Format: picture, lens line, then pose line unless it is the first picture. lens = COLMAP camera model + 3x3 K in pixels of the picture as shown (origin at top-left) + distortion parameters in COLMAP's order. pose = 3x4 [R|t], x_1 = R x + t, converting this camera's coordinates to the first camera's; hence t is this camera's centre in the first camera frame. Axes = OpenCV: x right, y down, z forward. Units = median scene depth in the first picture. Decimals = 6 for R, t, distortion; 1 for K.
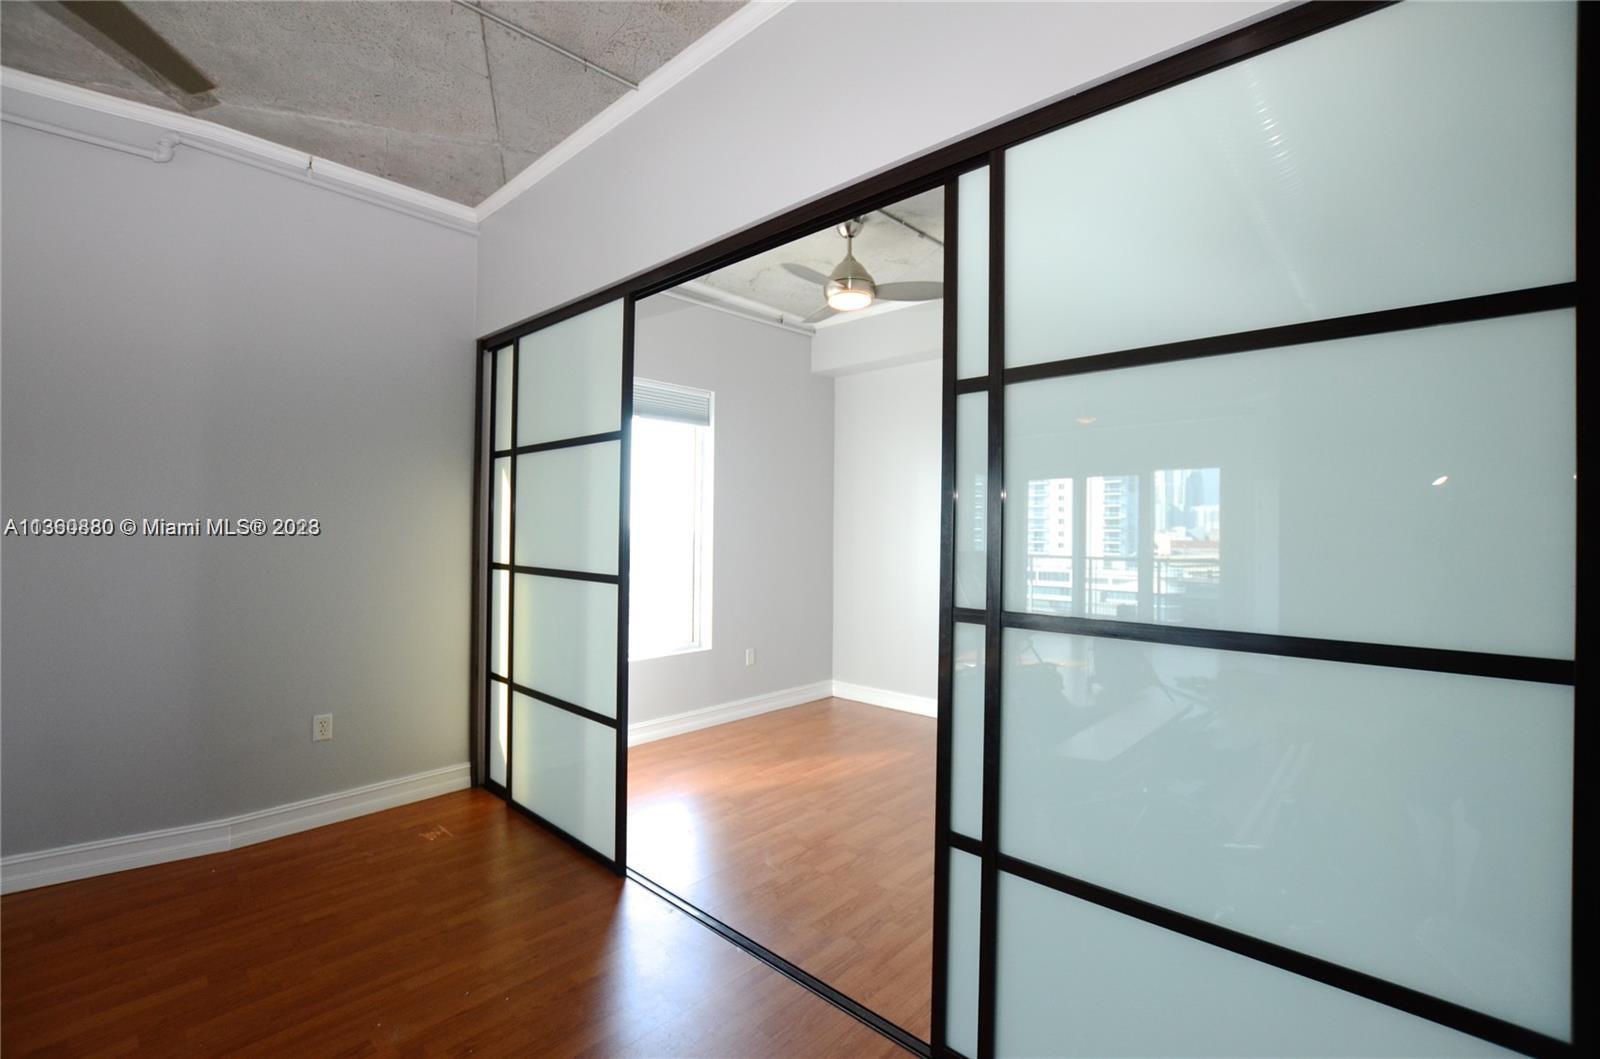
lens RADIAL K [[704.8, 0, 800.0], [0, 704.8, 529.5], [0, 0, 1]] dist [-0.001406, -0.000112]
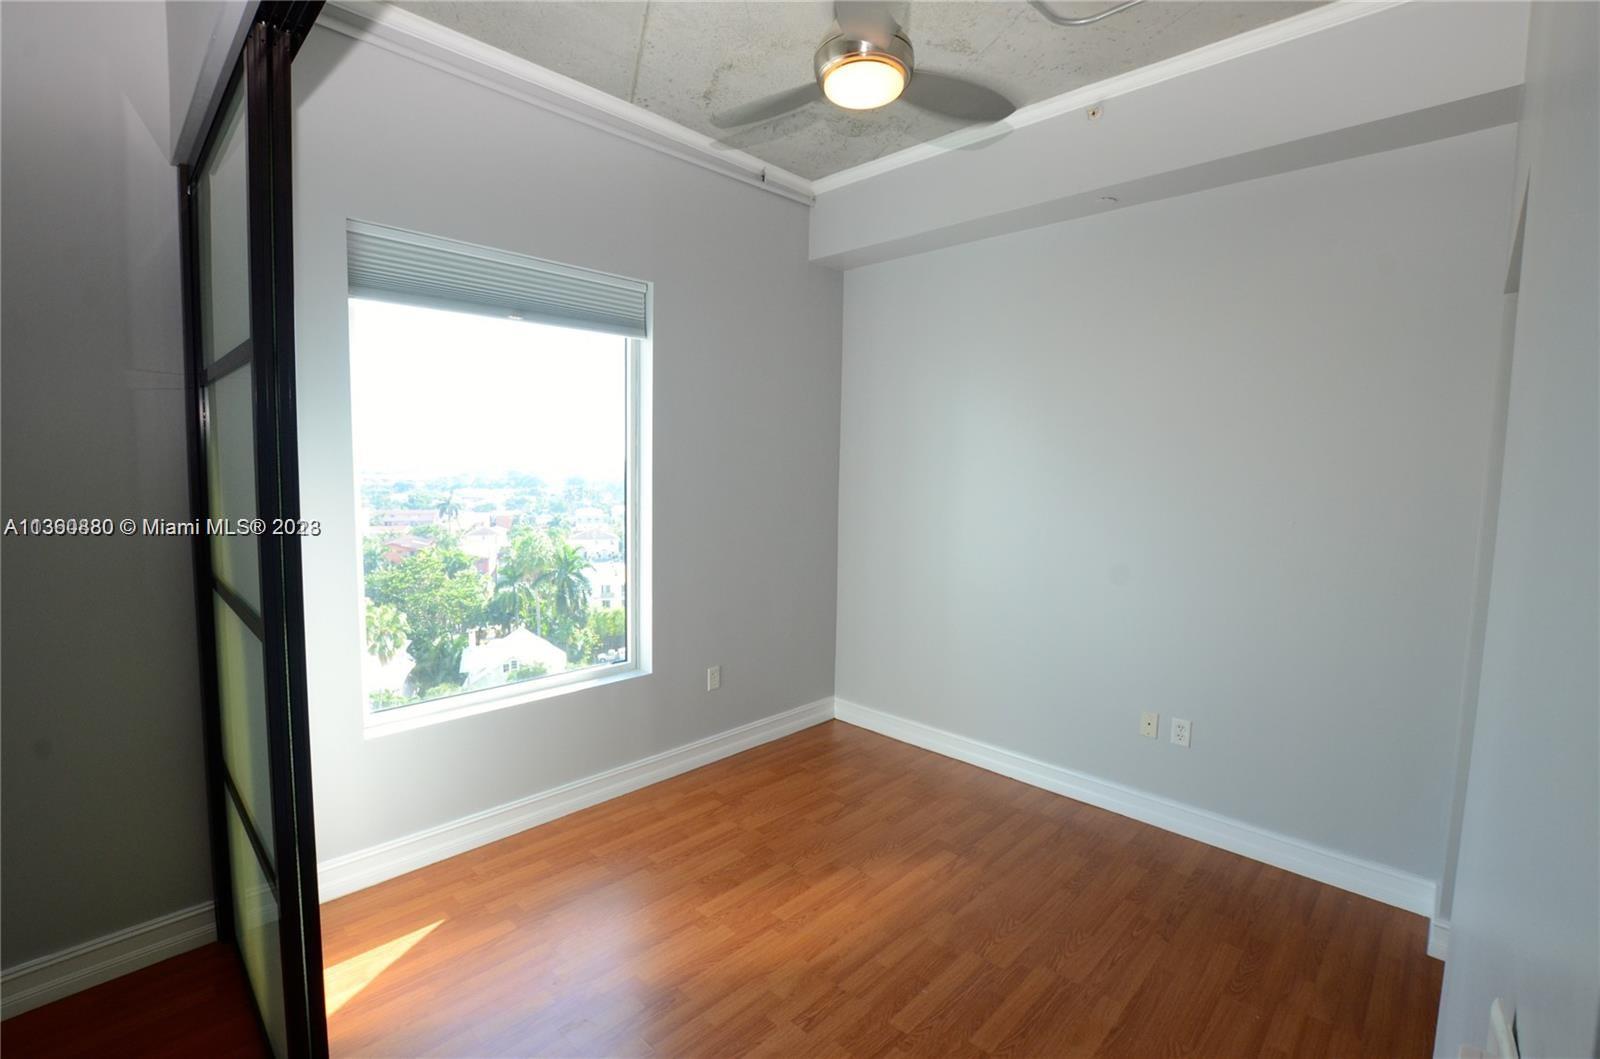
lens RADIAL K [[704.8, 0, 800.0], [0, 704.8, 529.5], [0, 0, 1]] dist [-0.001406, -0.000112]
pose [[0.999692, 0.009980, -0.022735, 0.029597], [-0.007762, 0.995385, 0.095646, -0.032879], [0.023585, -0.095440, 0.995156, 0.340543]]
